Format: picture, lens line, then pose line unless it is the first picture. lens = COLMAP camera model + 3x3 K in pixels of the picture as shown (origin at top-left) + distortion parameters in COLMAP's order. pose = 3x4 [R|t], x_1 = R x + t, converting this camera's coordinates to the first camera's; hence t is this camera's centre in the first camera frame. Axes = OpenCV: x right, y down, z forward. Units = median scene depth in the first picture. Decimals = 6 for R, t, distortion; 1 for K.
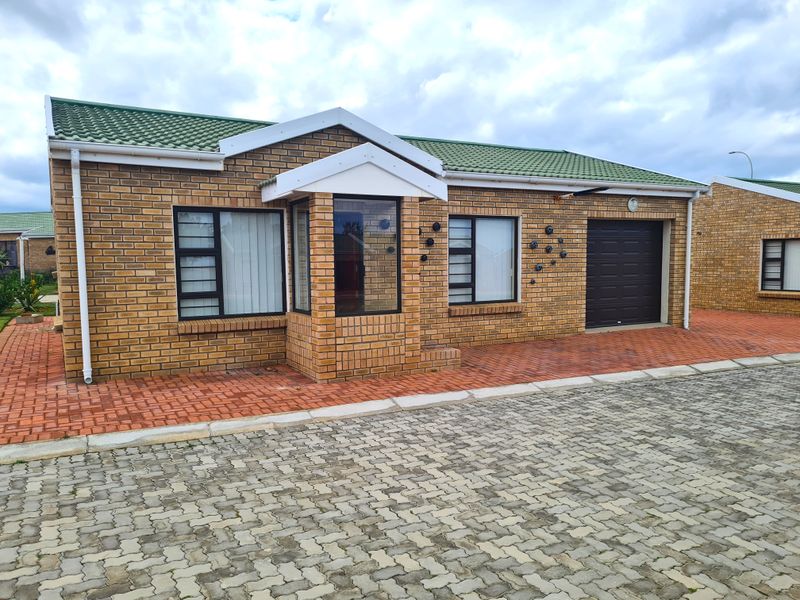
lens RADIAL K [[618.4, 0, 395.9], [0, 618.4, 307.6], [0, 0, 1]] dist [0.055651, -0.038678]
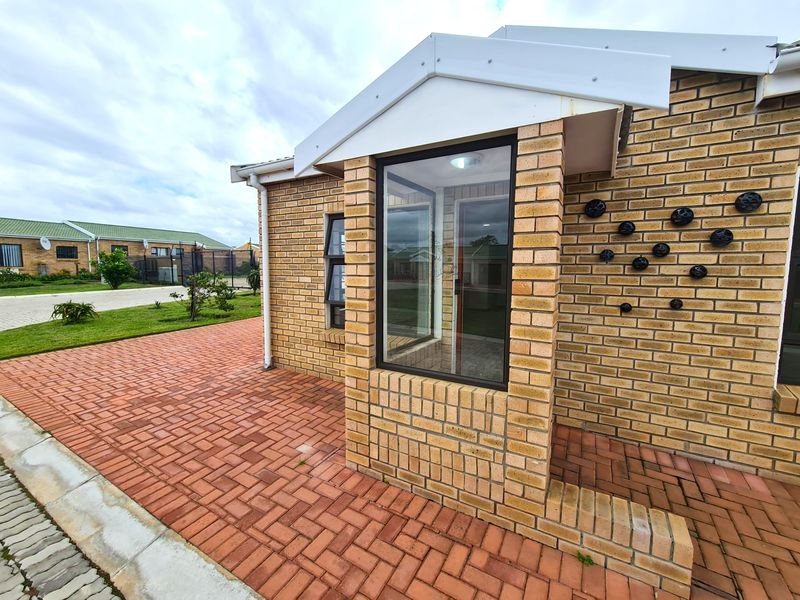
lens RADIAL K [[333.0, 0, 404.5], [0, 333.0, 294.2], [0, 0, 1]] dist [-0.003183, 0.000430]
pose [[0.524083, 0.085693, -0.847345, 0.179033], [-0.078570, 0.995547, 0.052086, -0.073502], [0.848035, 0.039278, 0.528482, 0.839200]]
